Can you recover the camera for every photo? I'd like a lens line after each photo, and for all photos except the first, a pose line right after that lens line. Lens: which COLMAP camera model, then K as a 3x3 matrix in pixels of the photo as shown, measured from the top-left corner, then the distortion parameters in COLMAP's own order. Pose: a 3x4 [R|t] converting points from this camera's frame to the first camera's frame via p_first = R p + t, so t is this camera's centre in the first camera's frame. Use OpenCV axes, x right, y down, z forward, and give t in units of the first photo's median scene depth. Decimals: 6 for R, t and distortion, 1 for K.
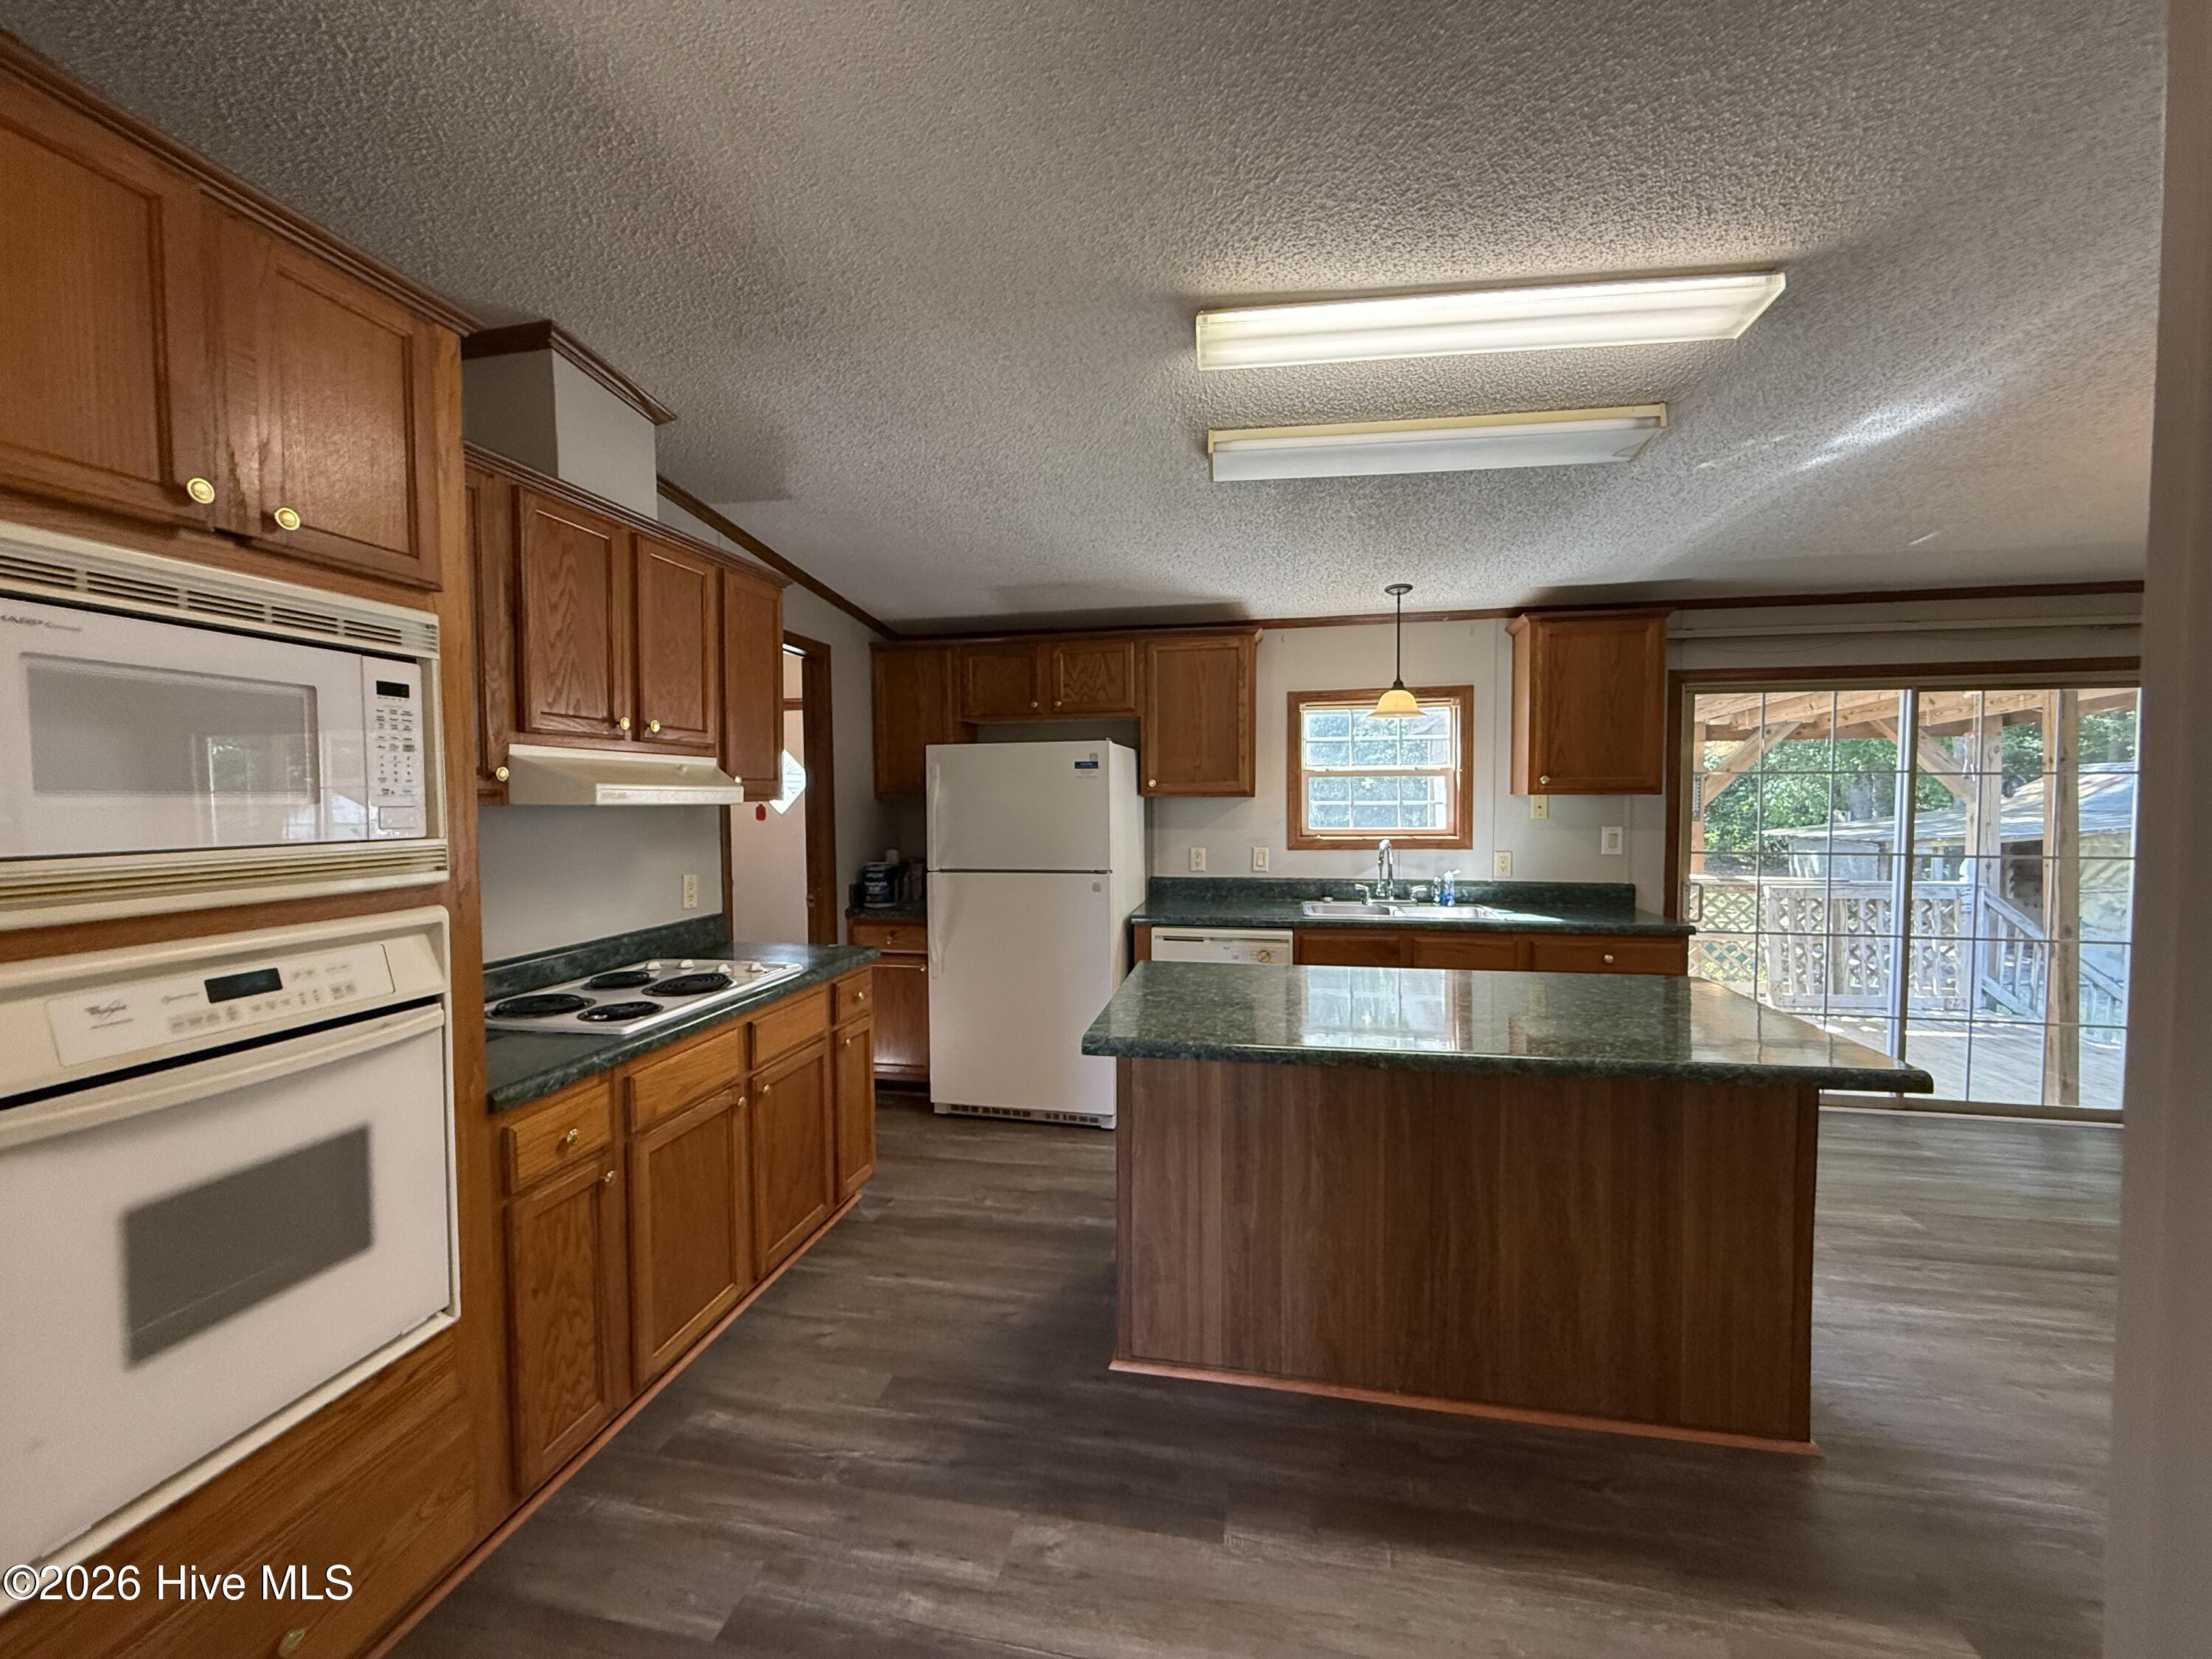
lens RADIAL K [[883.9, 0, 1106.0], [0, 883.9, 829.5], [0, 0, 1]] dist [0.000362, -0.000280]
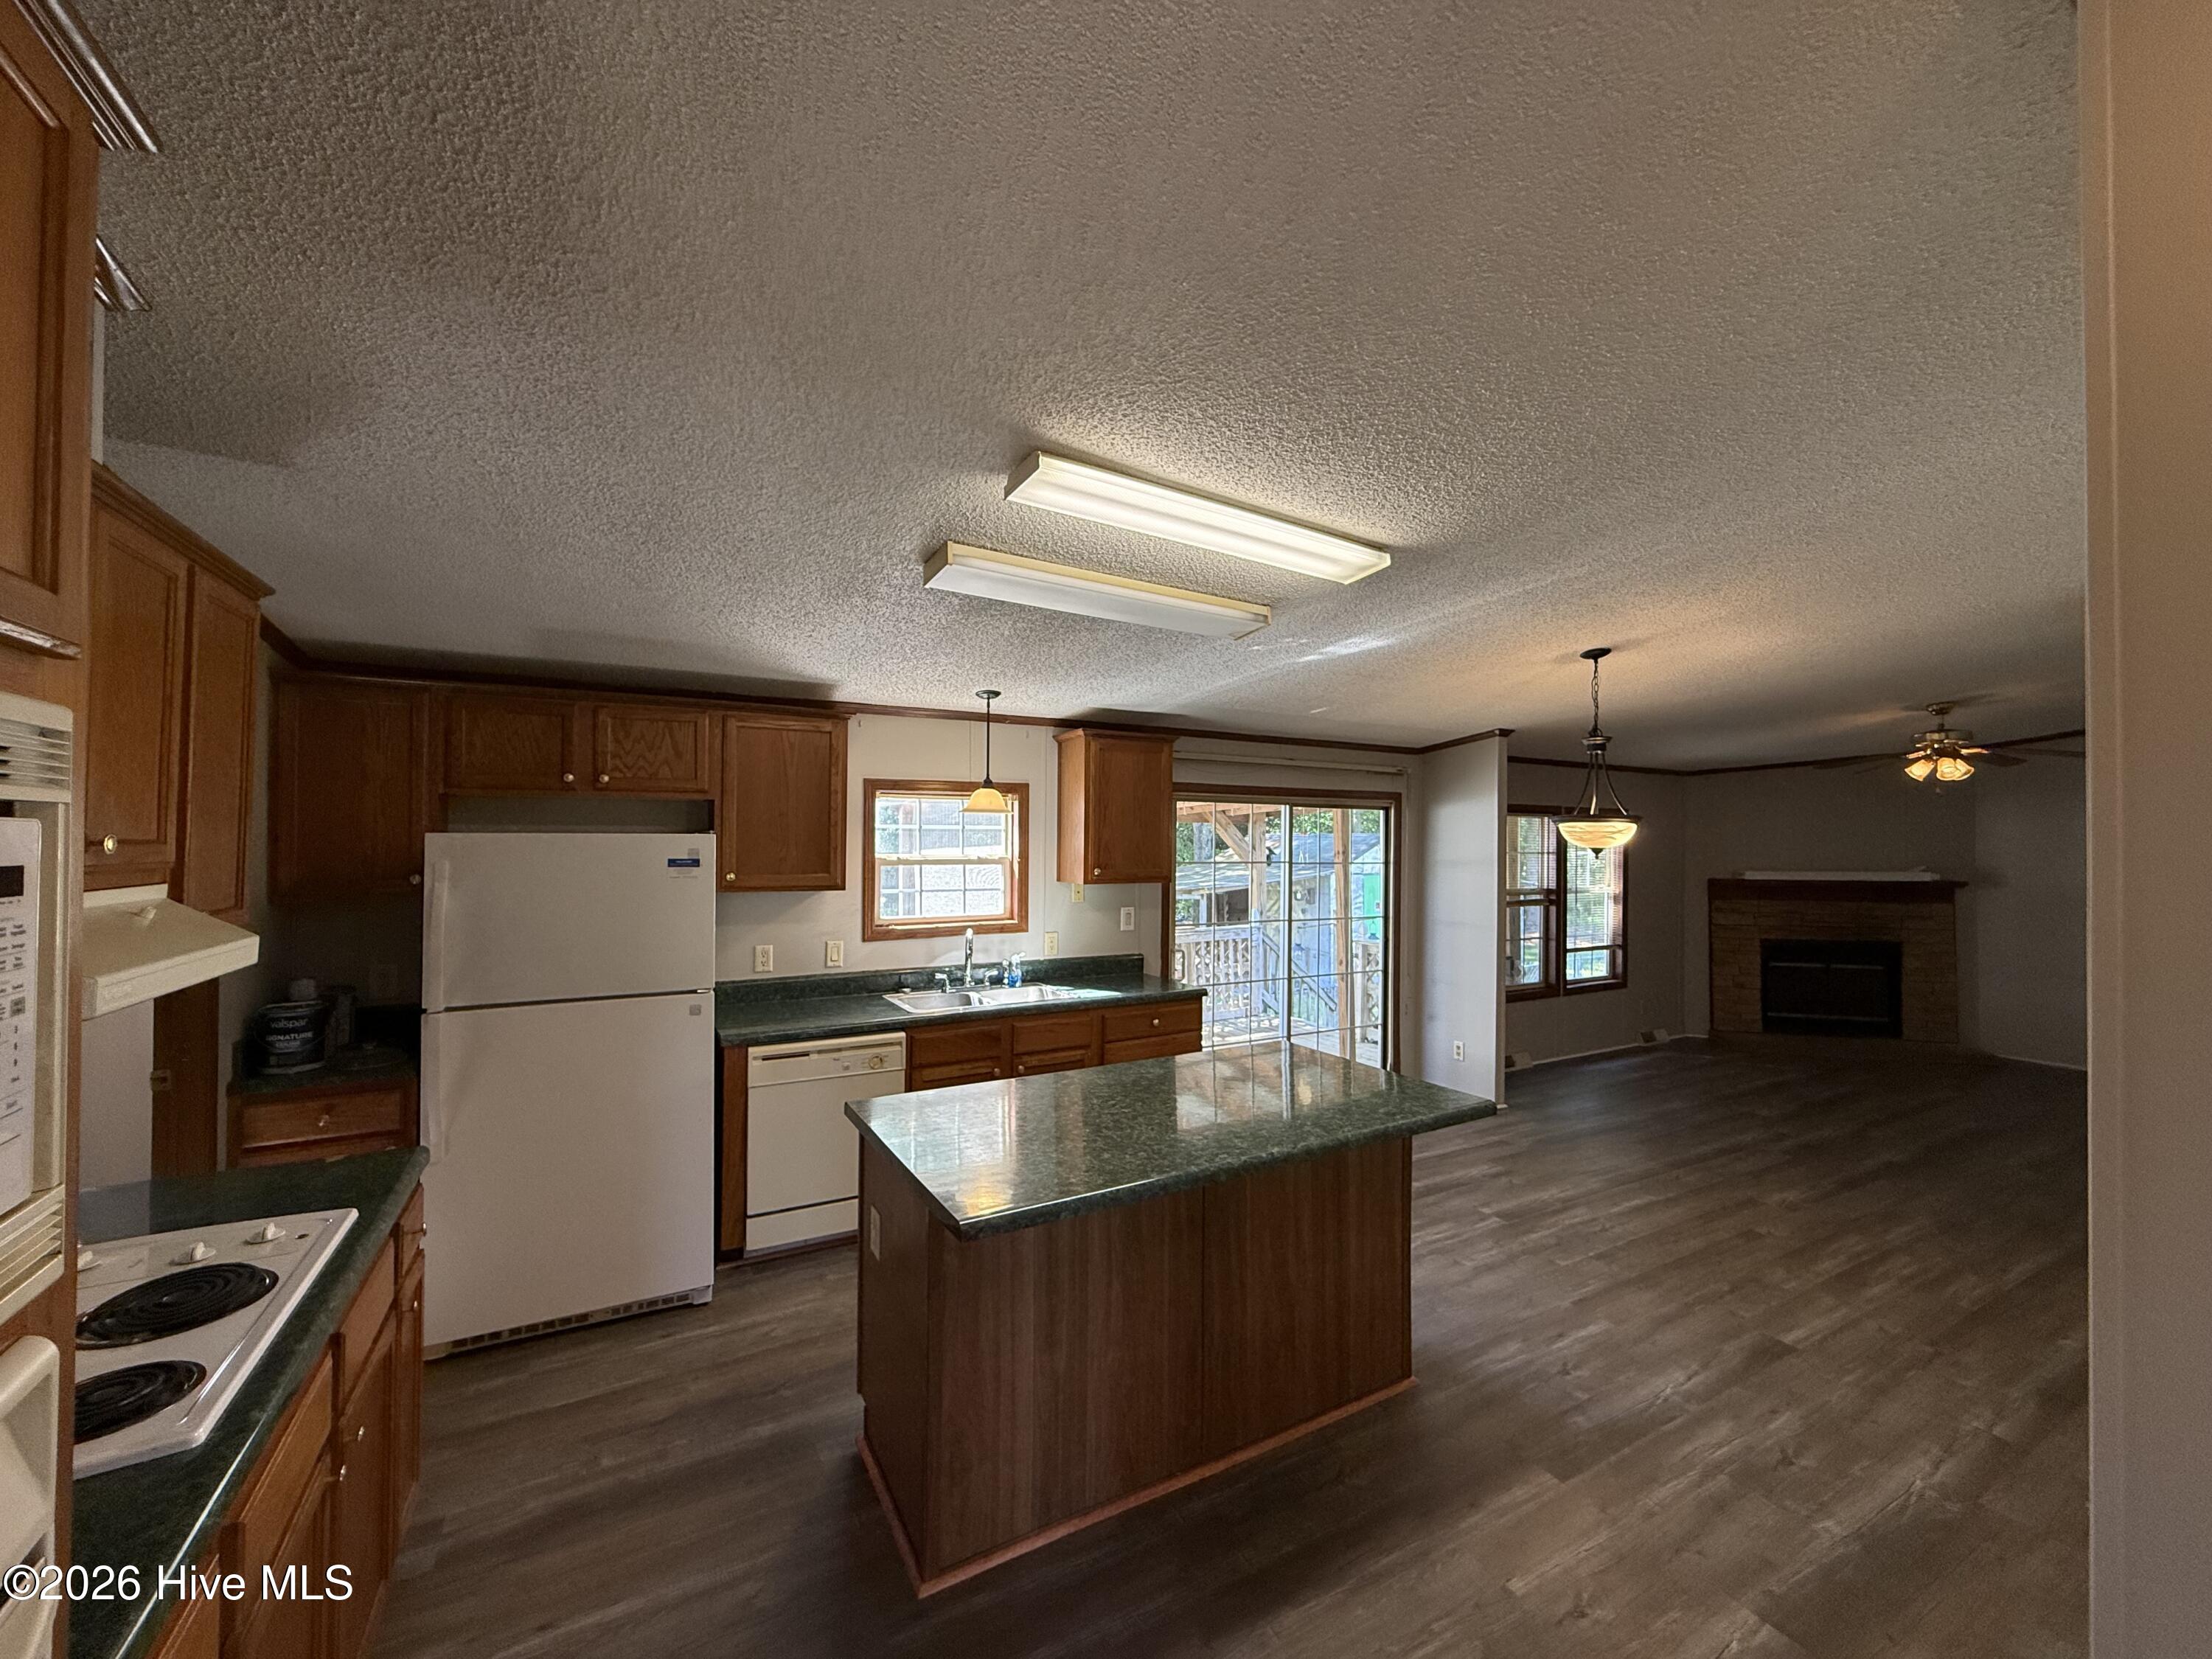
lens RADIAL K [[883.9, 0, 1106.0], [0, 883.9, 829.5], [0, 0, 1]] dist [0.000362, -0.000280]
pose [[0.759460, 0.018661, 0.650286, -0.247762], [0.014896, 0.998828, -0.046060, -0.057170], [-0.650383, 0.044668, 0.758292, 0.107619]]
